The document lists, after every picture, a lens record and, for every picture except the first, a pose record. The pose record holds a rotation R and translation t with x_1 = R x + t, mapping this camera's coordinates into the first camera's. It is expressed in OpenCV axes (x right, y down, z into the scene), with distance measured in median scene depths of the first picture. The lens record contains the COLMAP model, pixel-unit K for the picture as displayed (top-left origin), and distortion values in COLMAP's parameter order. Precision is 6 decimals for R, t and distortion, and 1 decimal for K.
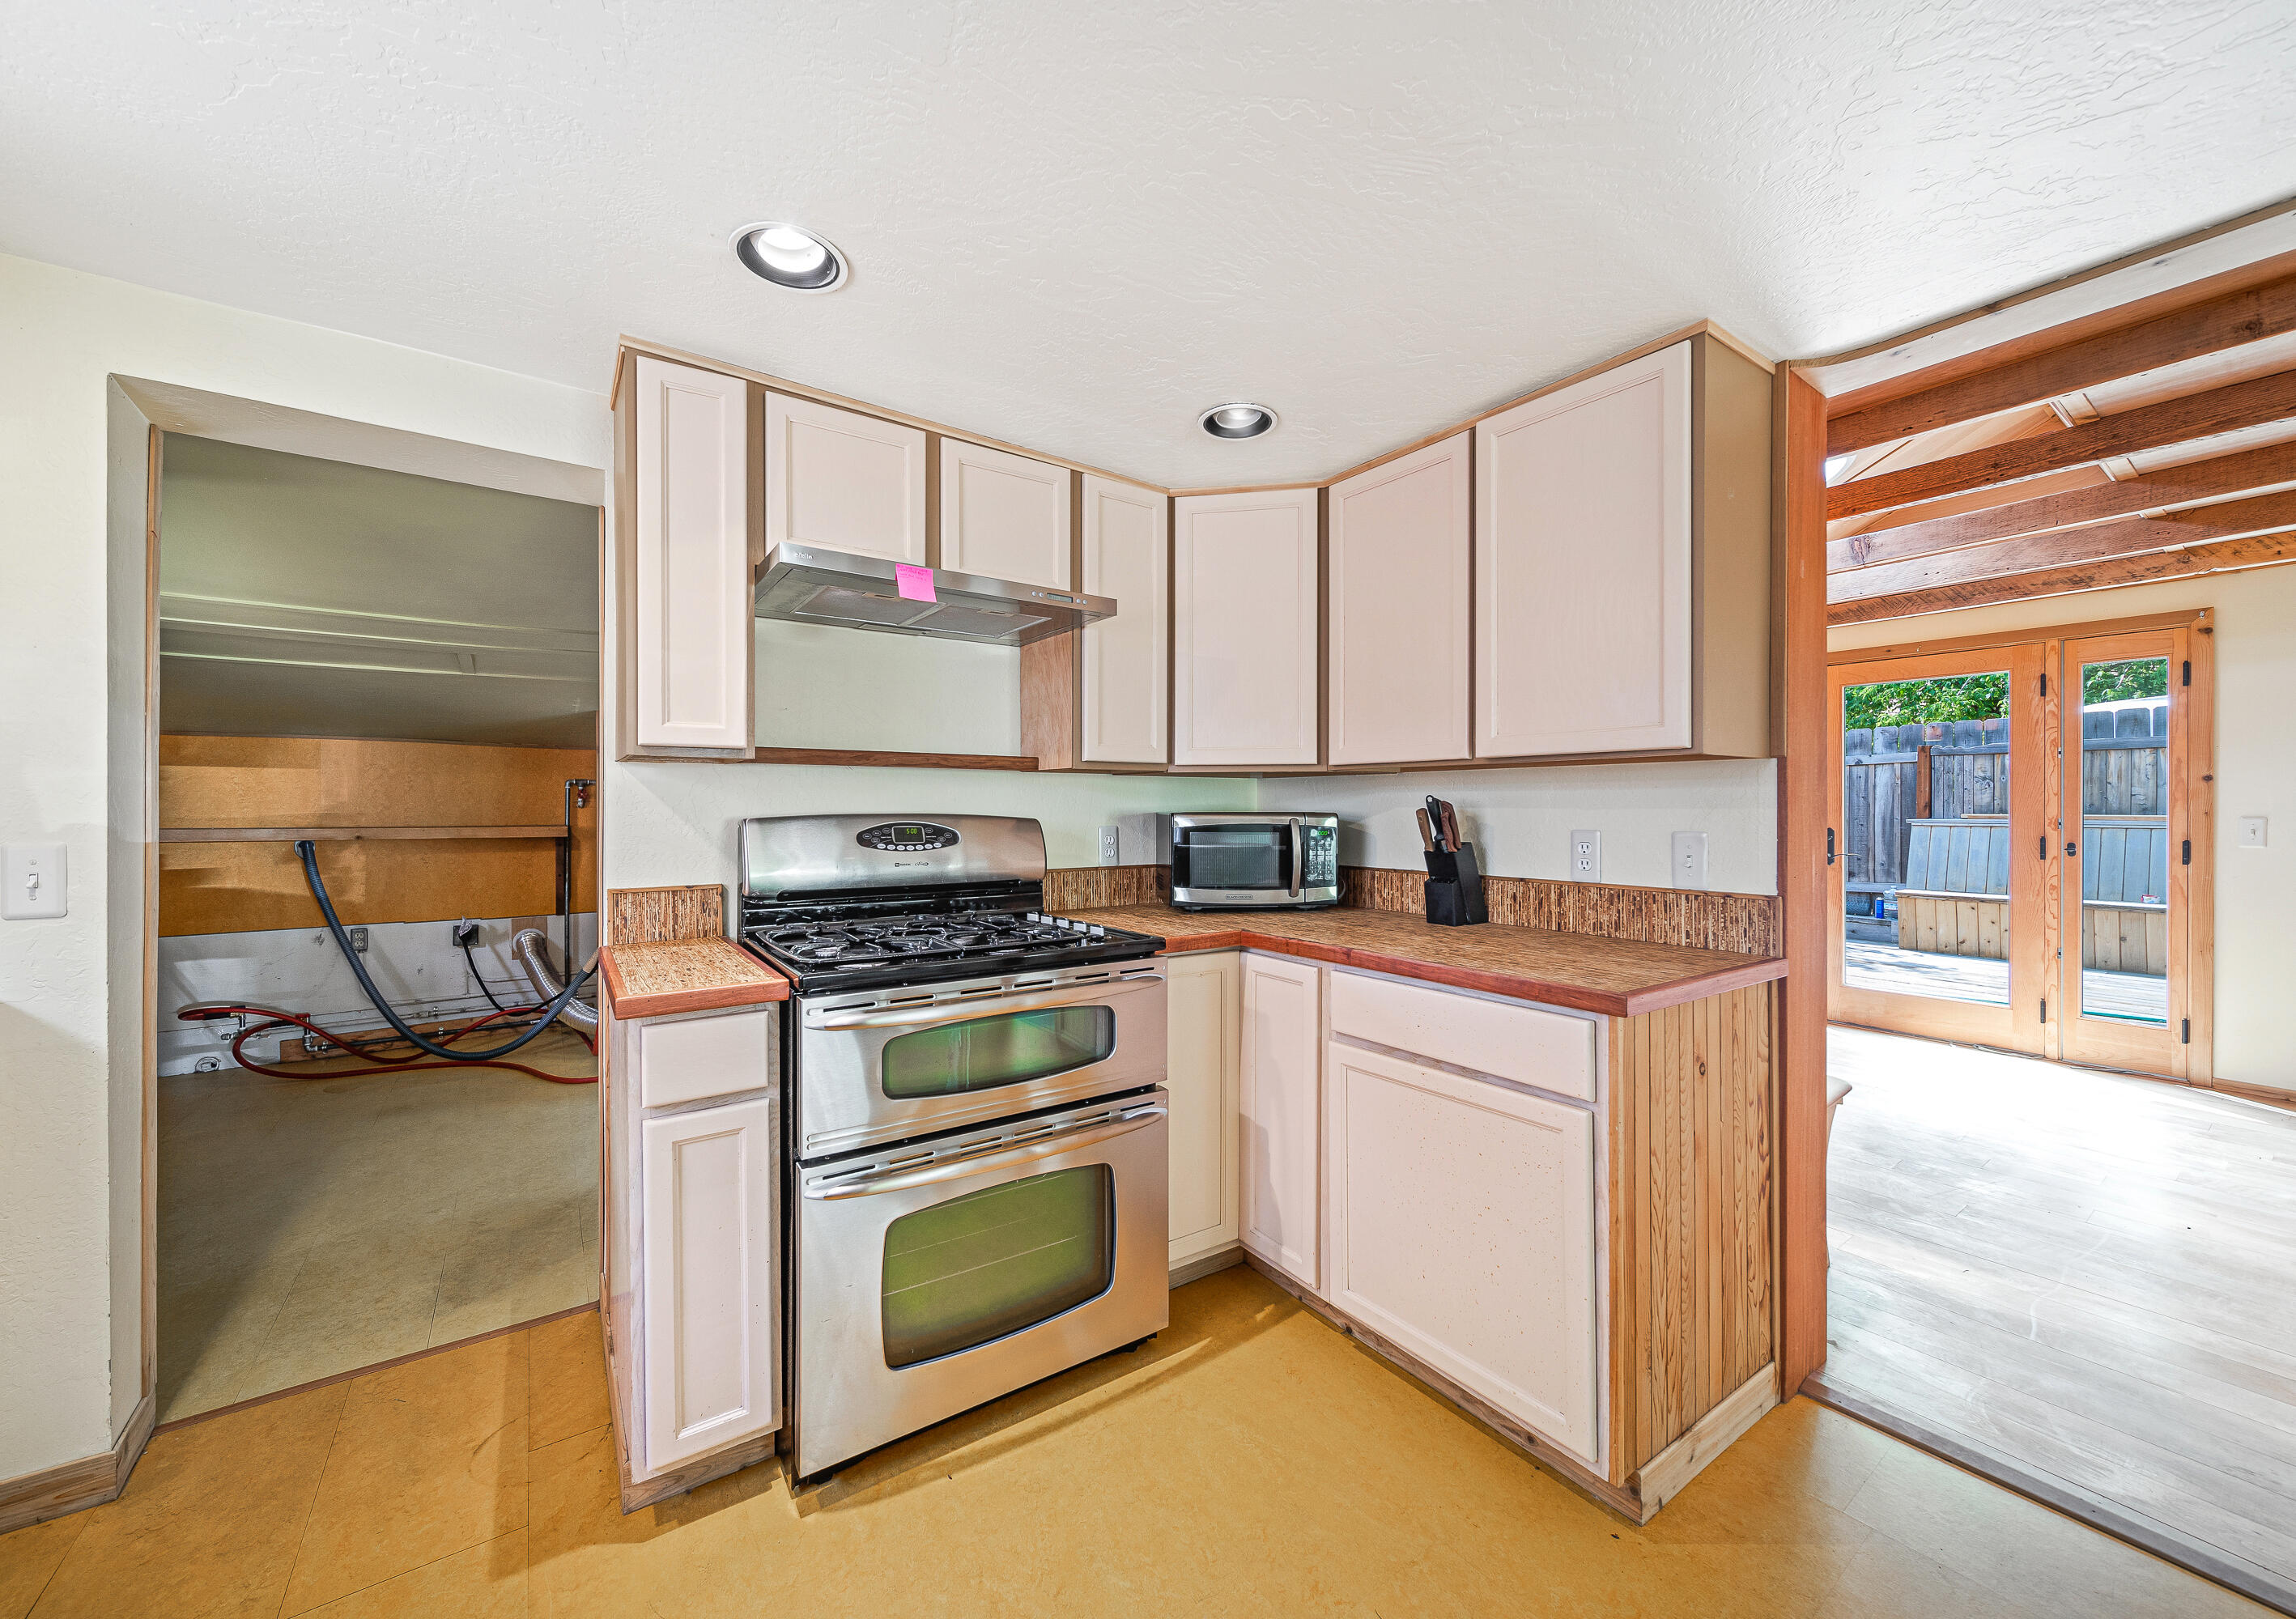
lens RADIAL K [[836.5, 0, 1144.5], [0, 836.5, 808.3], [0, 0, 1]] dist [-0.000129, -0.000287]
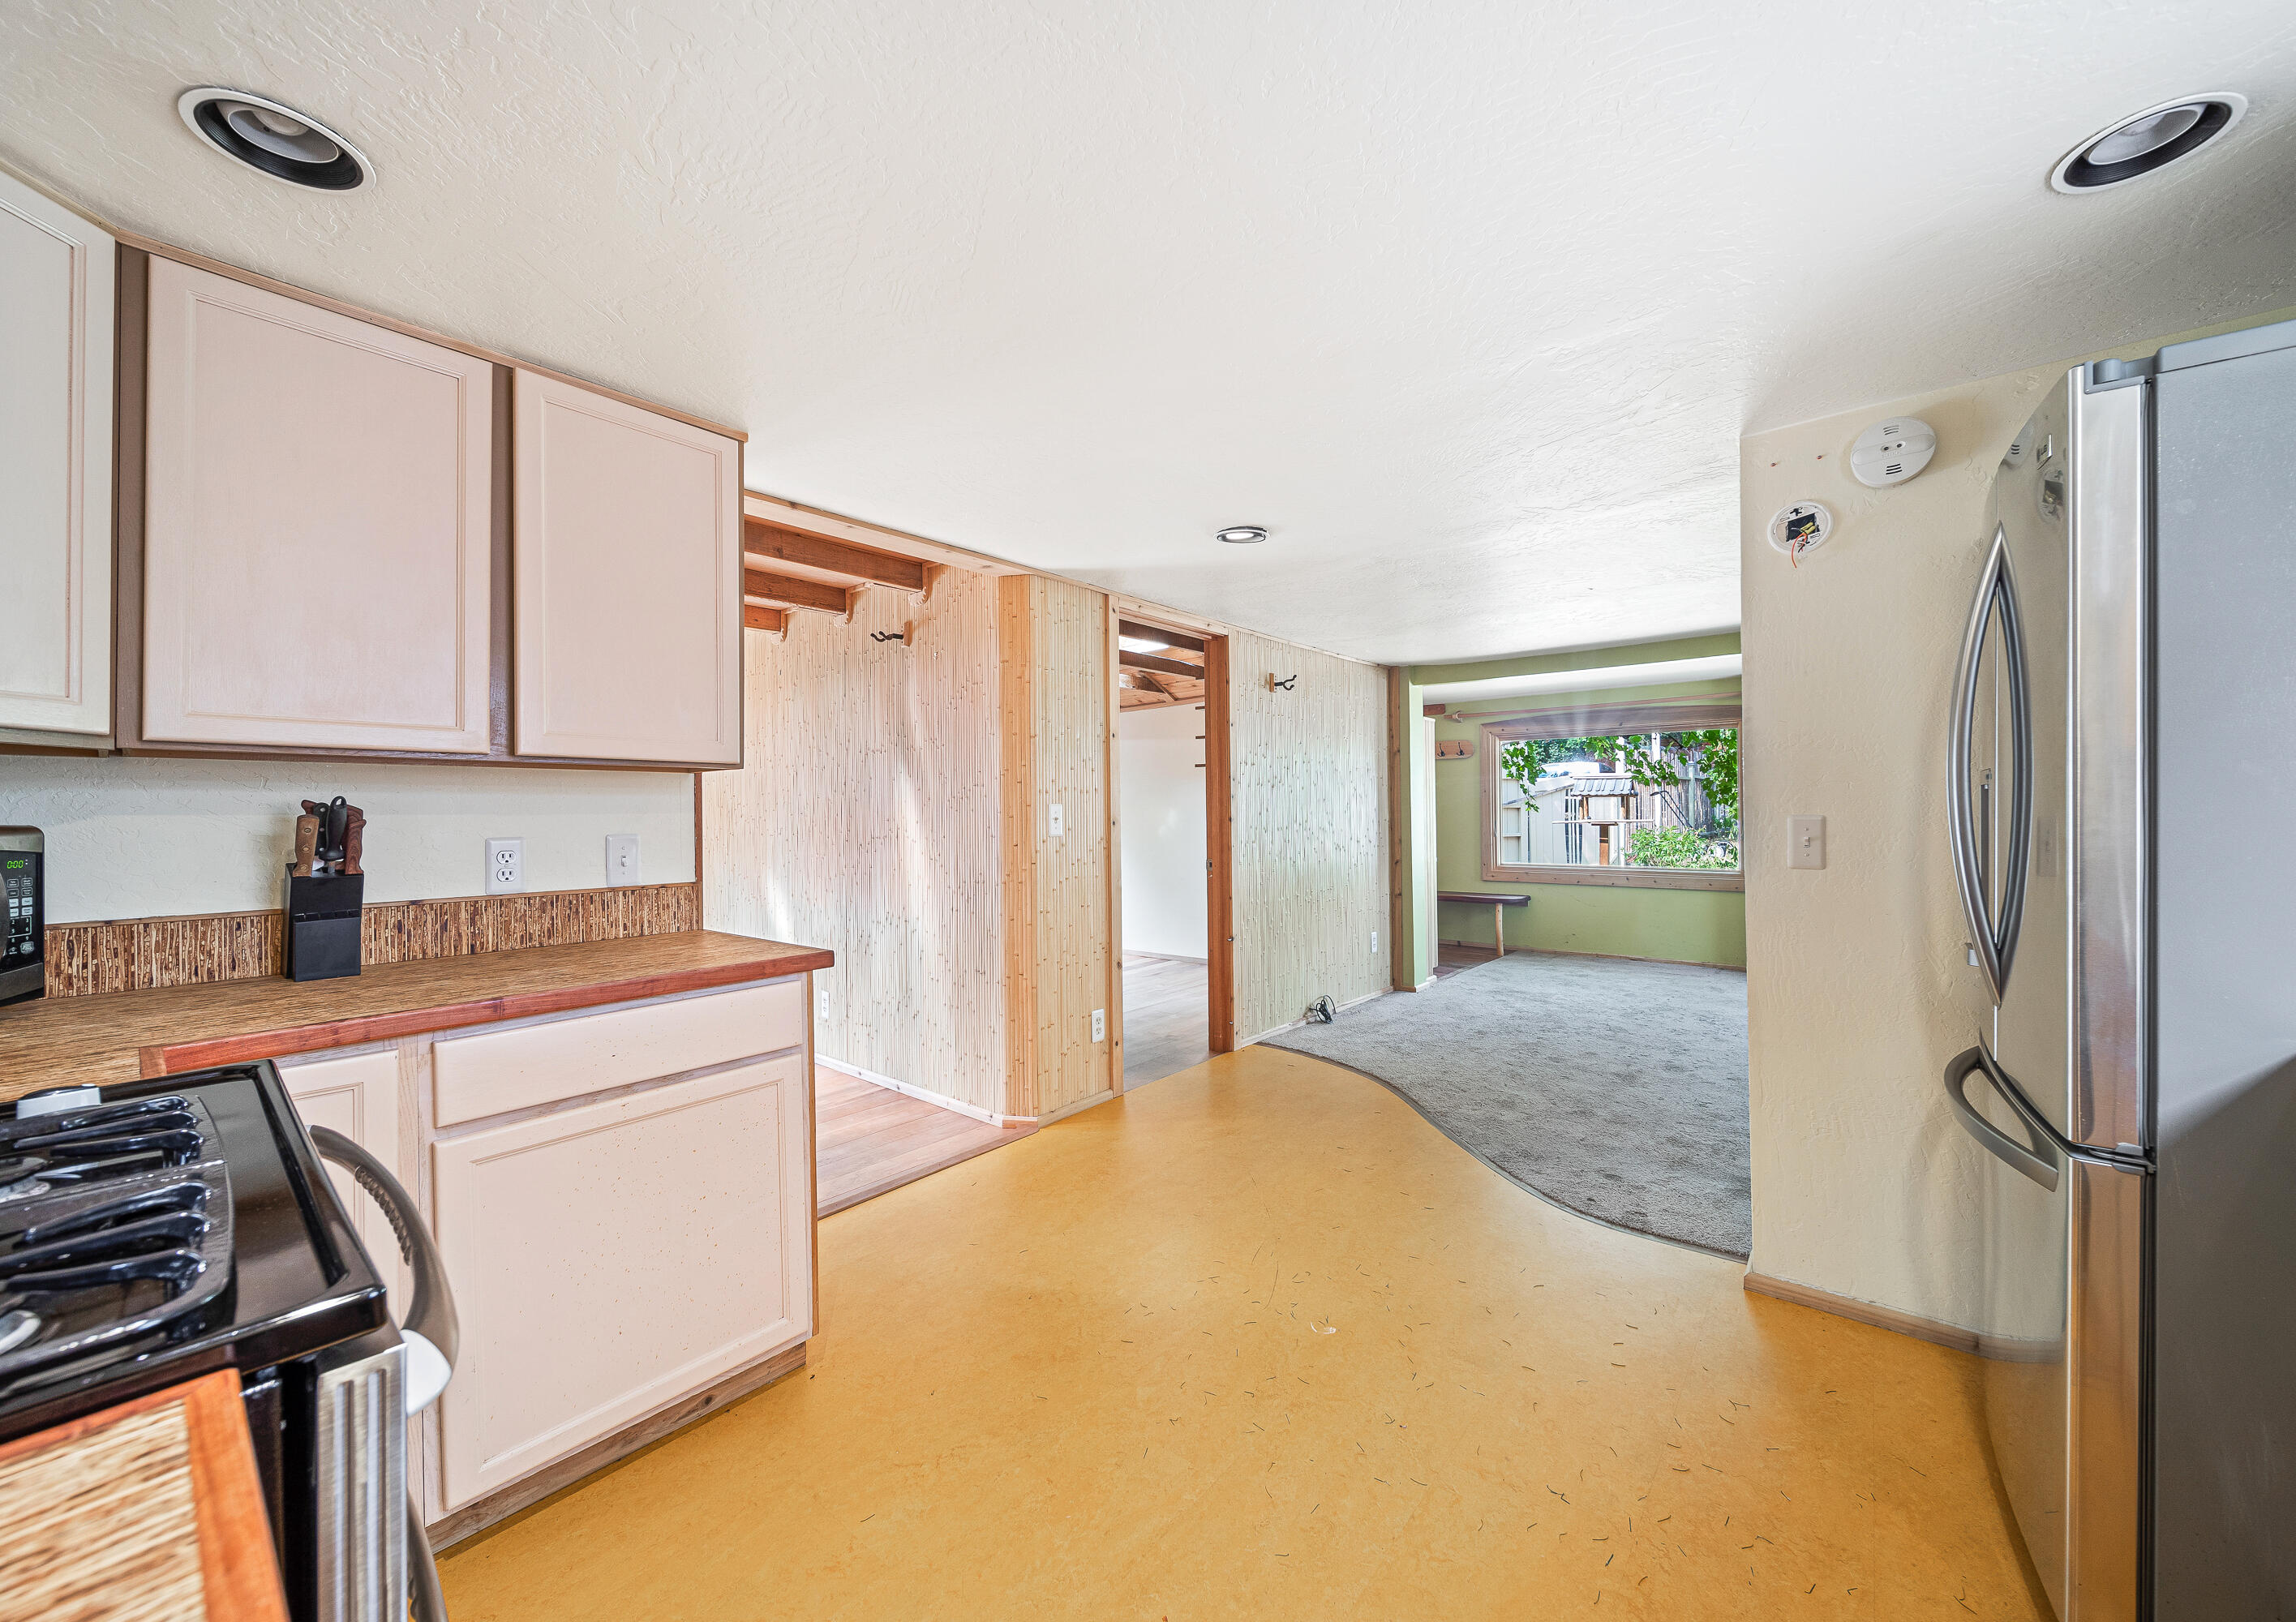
lens RADIAL K [[893.0, 0, 1148.1], [0, 893.0, 812.3], [0, 0, 1]] dist [0.000127, -0.000028]
pose [[-0.255991, 0.005641, 0.966663, -0.630264], [0.011890, 0.999926, -0.002686, 0.009350], [-0.966606, 0.010805, -0.256039, 0.587010]]
